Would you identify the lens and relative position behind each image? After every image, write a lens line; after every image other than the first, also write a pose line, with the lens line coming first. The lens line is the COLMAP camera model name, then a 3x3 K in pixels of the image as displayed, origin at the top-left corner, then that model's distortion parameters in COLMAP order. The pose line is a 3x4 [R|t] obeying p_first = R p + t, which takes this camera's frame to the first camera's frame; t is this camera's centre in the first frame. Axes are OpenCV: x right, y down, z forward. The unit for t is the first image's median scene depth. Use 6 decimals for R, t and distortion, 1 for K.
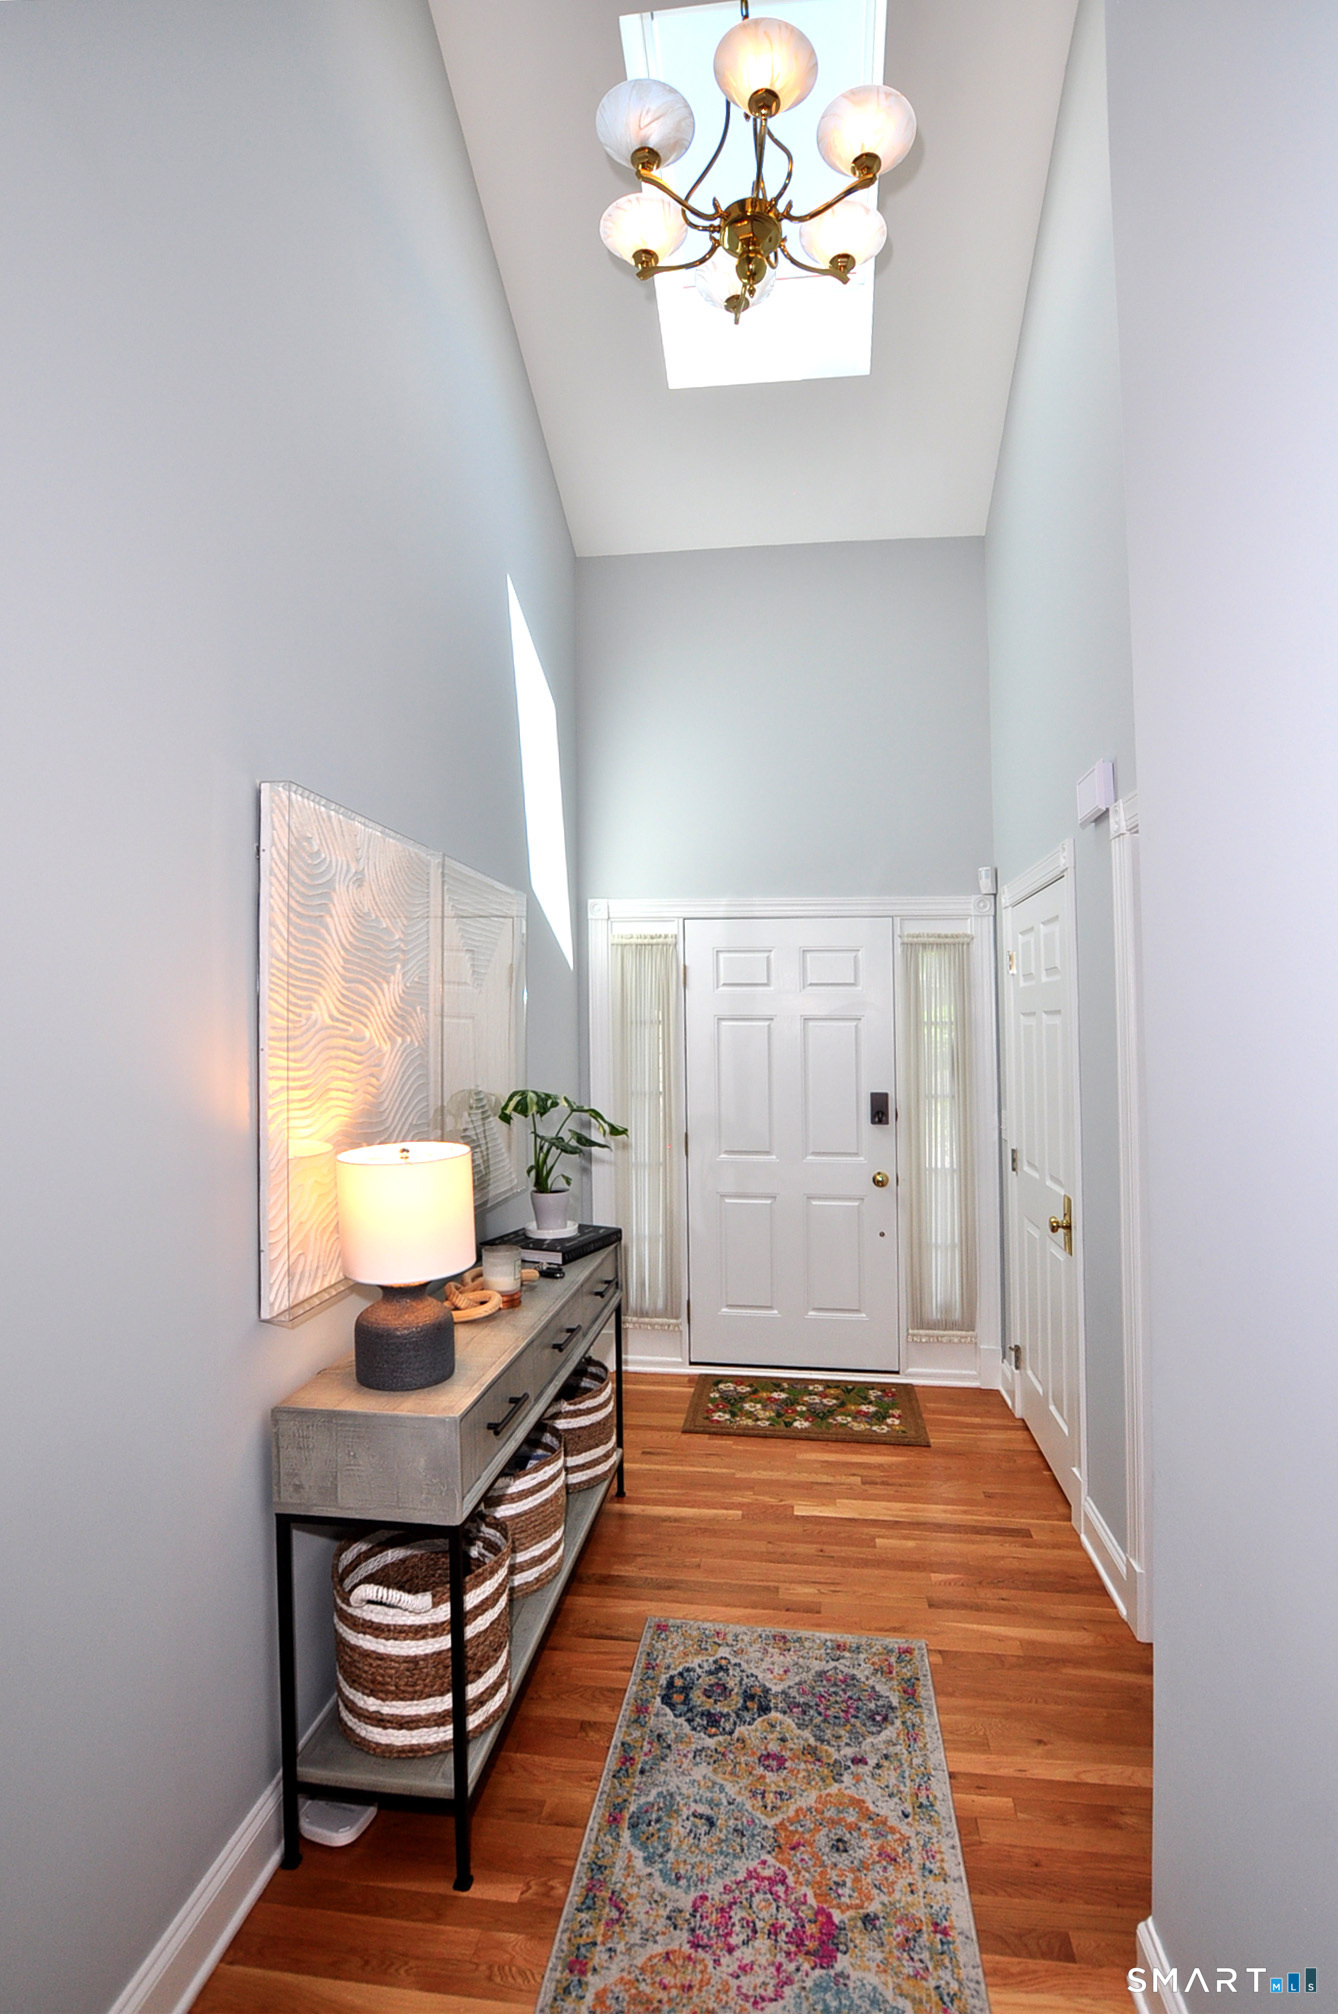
lens RADIAL K [[891.9, 0, 674.6], [0, 891.9, 1045.3], [0, 0, 1]] dist [-0.034190, 0.000240]
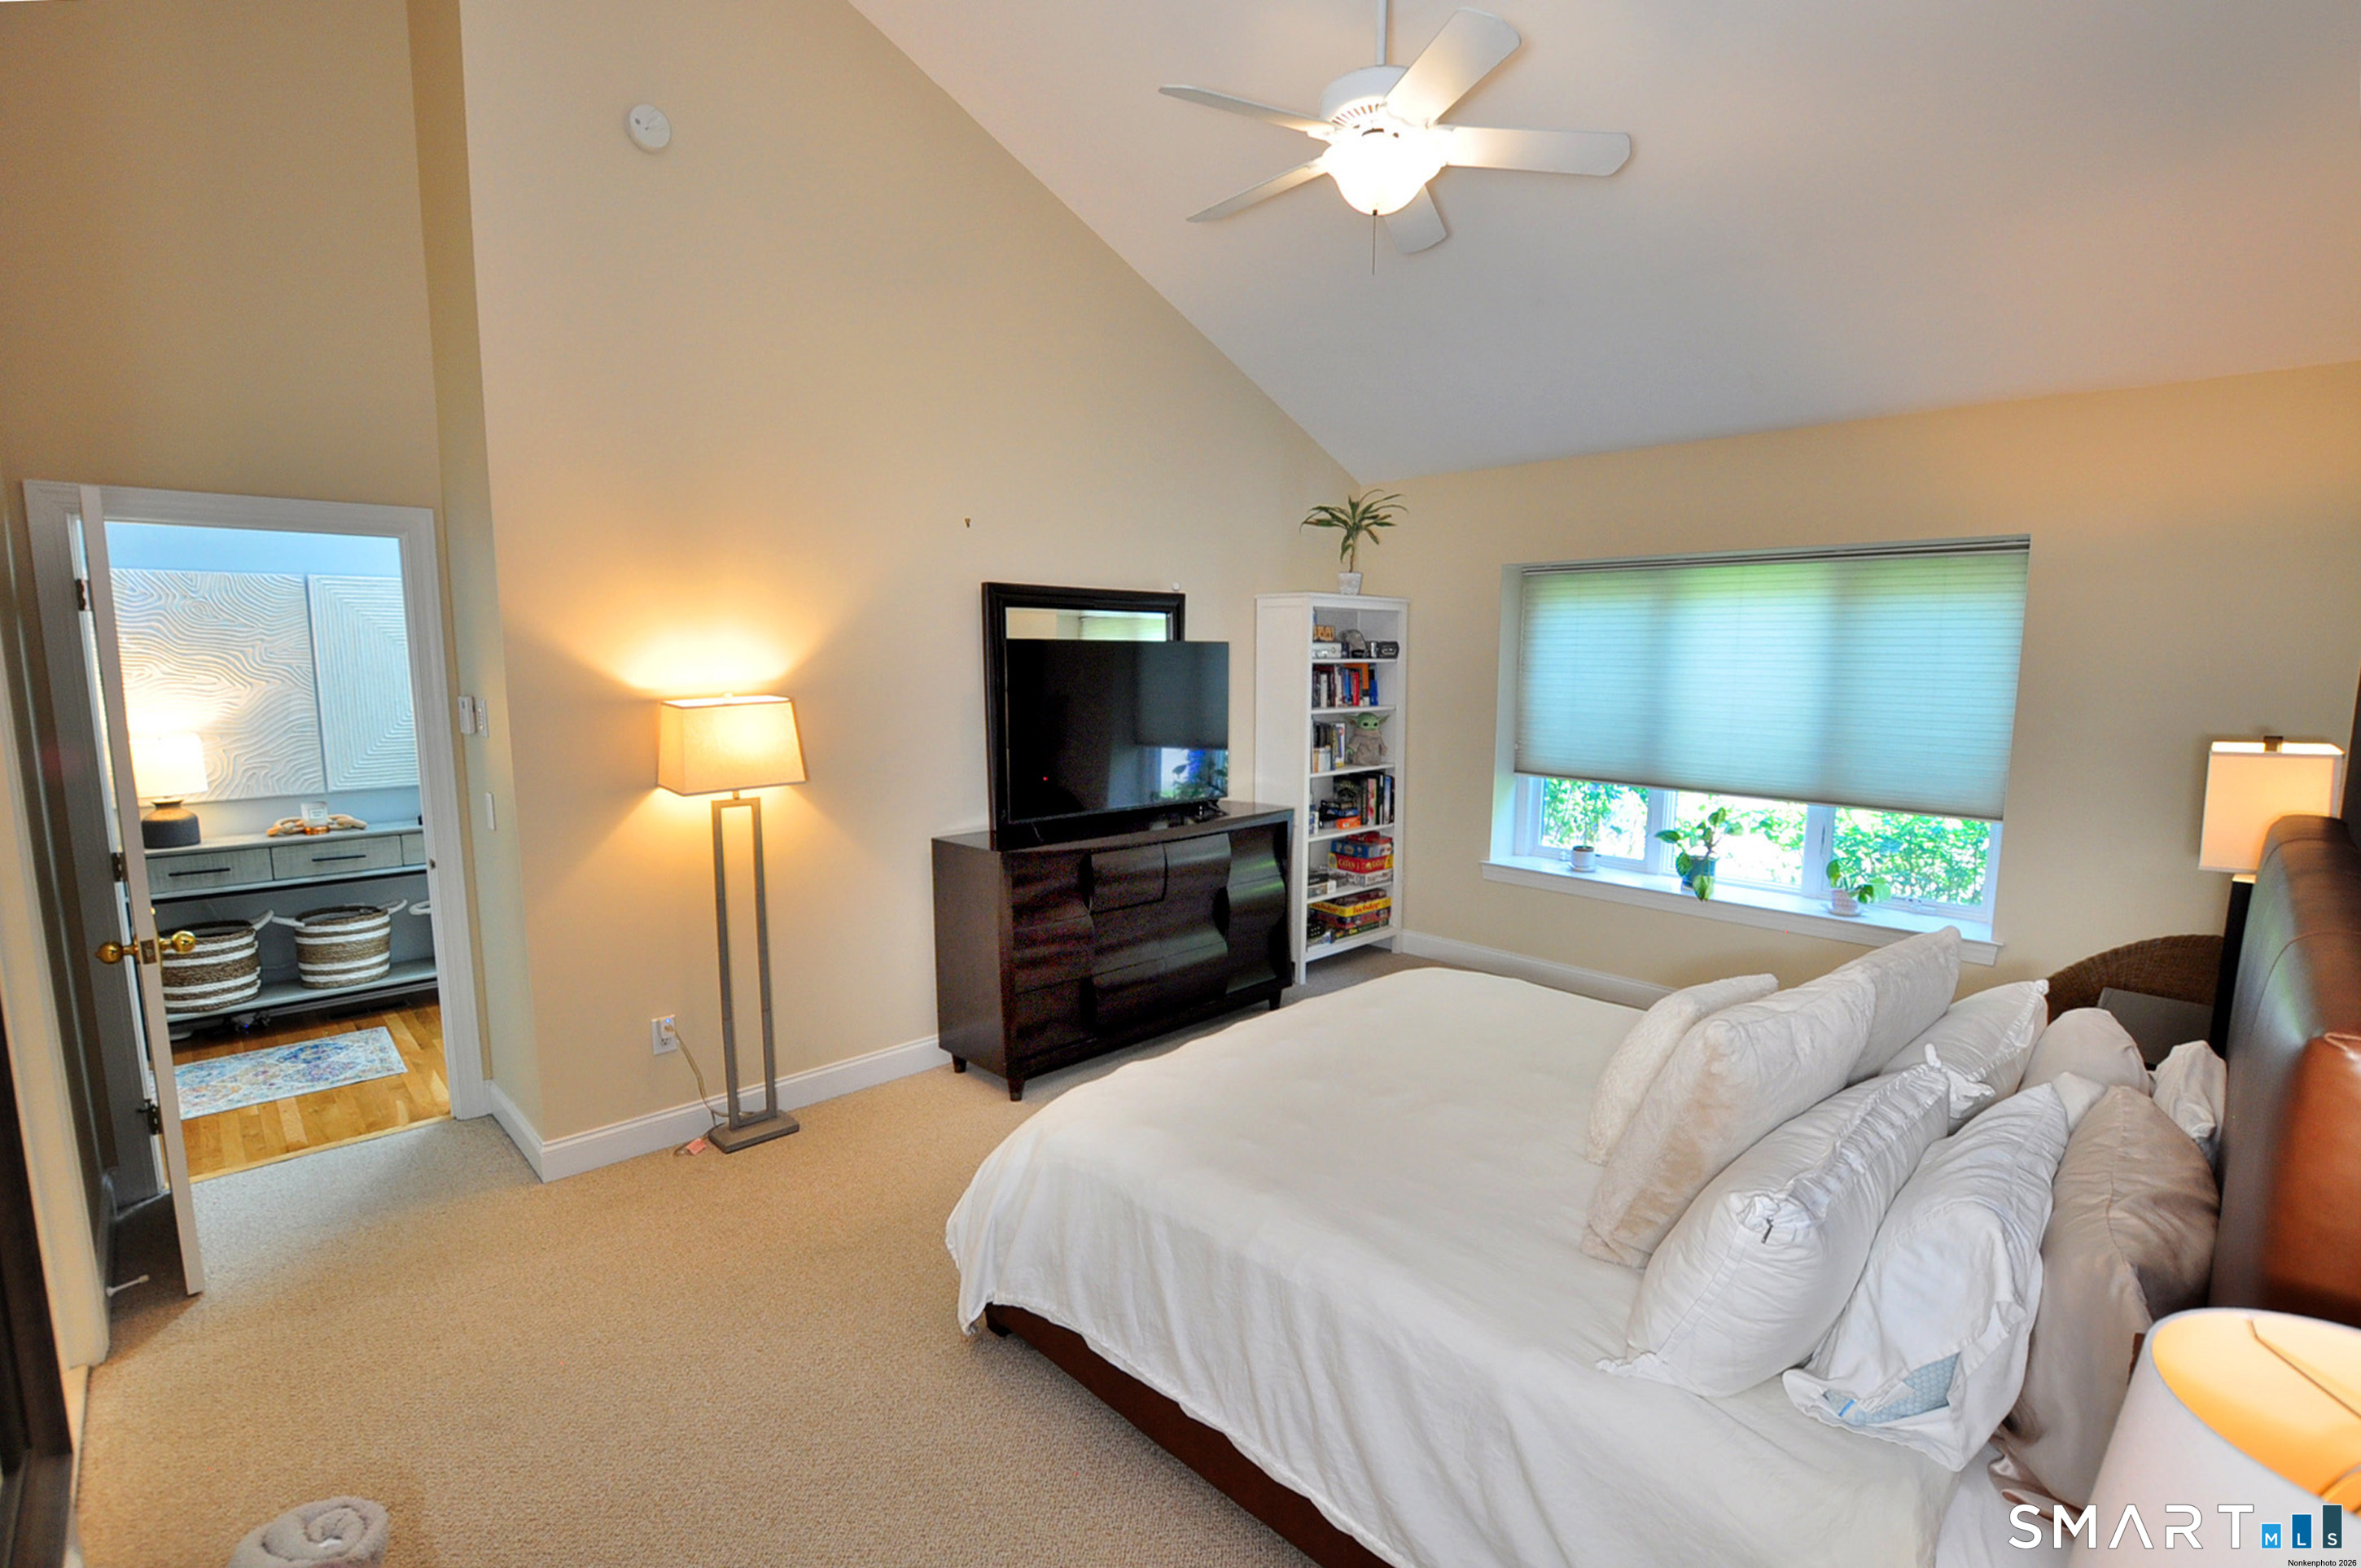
lens RADIAL K [[1071.0, 0, 1170.2], [0, 1071.0, 798.7], [0, 0, 1]] dist [-0.022529, -0.000054]
pose [[0.794826, 0.091393, -0.599916, 2.794740], [-0.008540, 0.990181, 0.139532, -0.092063], [0.606778, -0.105780, 0.787802, 0.436606]]
